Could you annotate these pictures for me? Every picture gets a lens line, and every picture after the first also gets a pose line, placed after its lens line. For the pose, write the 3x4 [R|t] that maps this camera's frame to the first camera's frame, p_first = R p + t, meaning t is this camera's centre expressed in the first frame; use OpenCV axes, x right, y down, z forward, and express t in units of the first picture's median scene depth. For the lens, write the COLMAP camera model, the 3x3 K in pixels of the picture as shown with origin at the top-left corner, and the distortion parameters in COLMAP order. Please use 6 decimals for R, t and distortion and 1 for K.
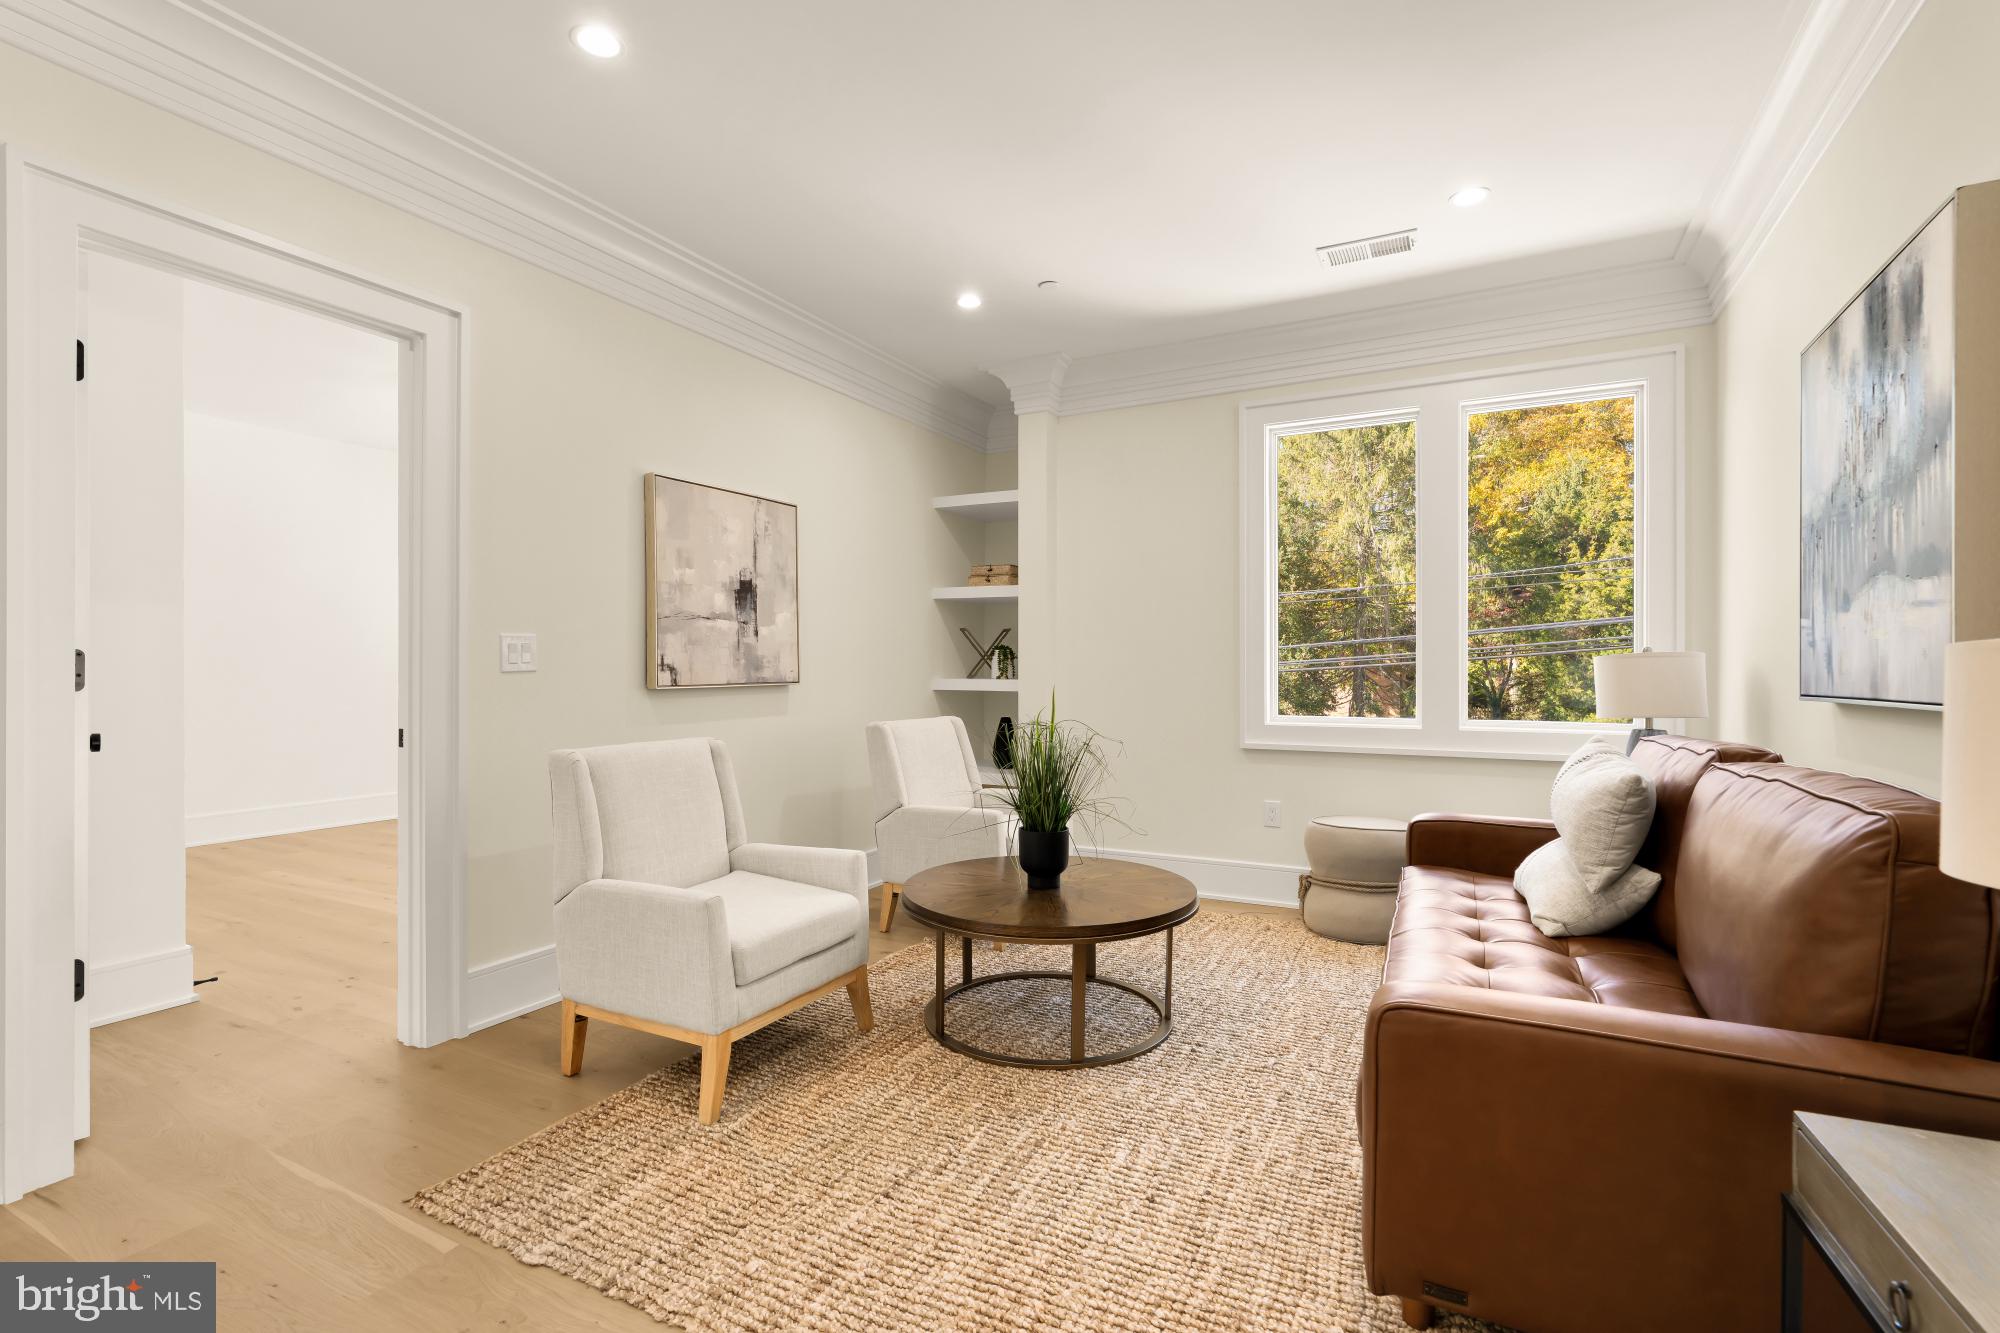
lens RADIAL K [[925.2, 0, 1007.9], [0, 925.2, 668.1], [0, 0, 1]] dist [-0.008348, 0.002099]
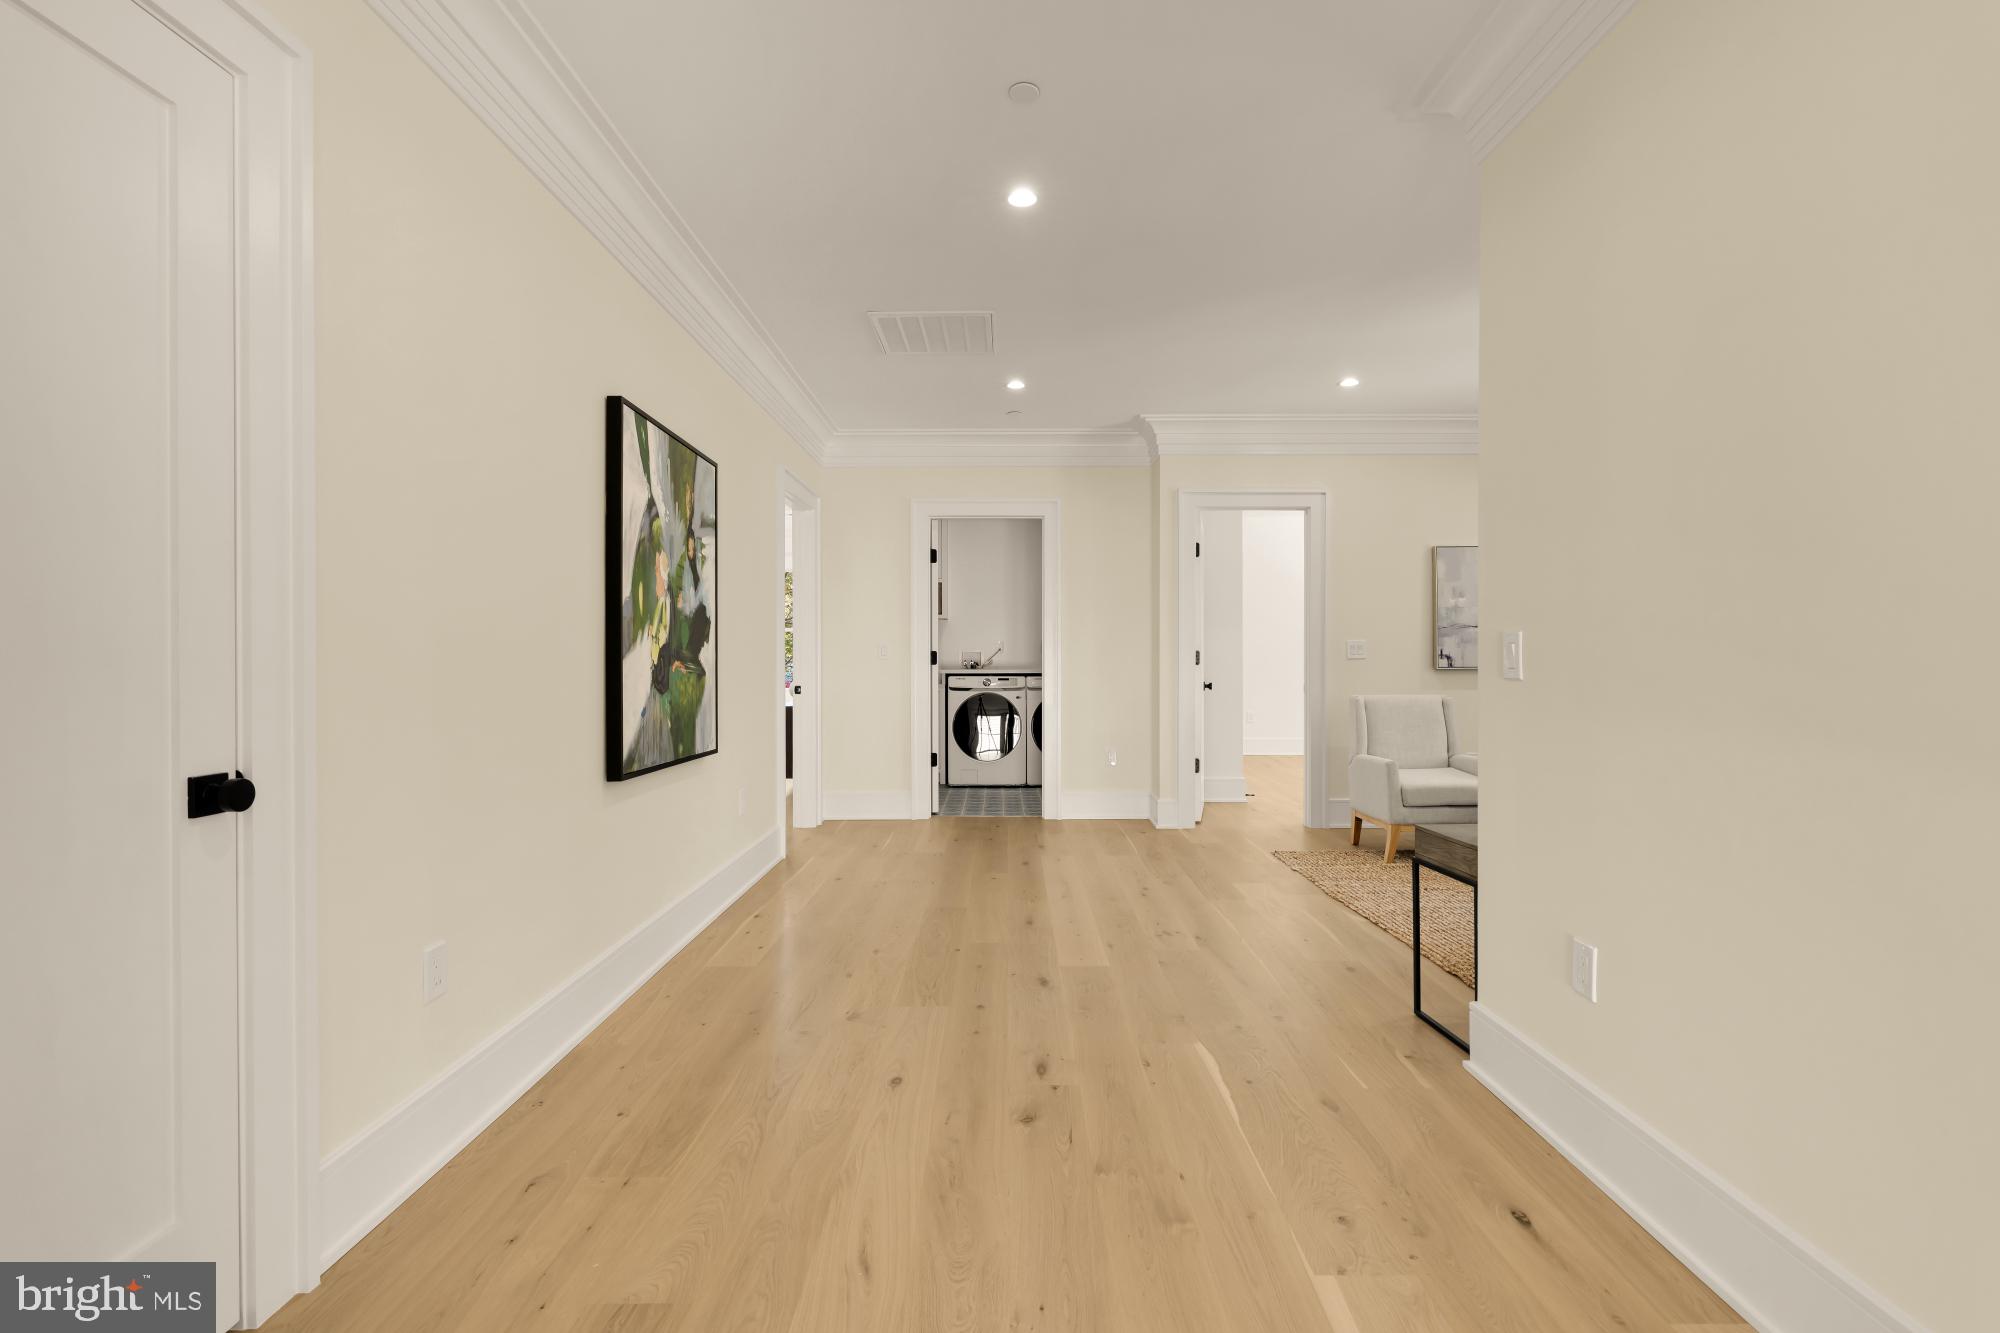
lens RADIAL K [[925.2, 0, 1003.5], [0, 925.2, 663.0], [0, 0, 1]] dist [-0.008348, 0.002099]
pose [[0.465960, 0.001453, -0.884805, 0.883754], [0.003226, 0.999989, 0.003341, 0.003580], [0.884800, -0.004411, 0.465950, -0.616069]]
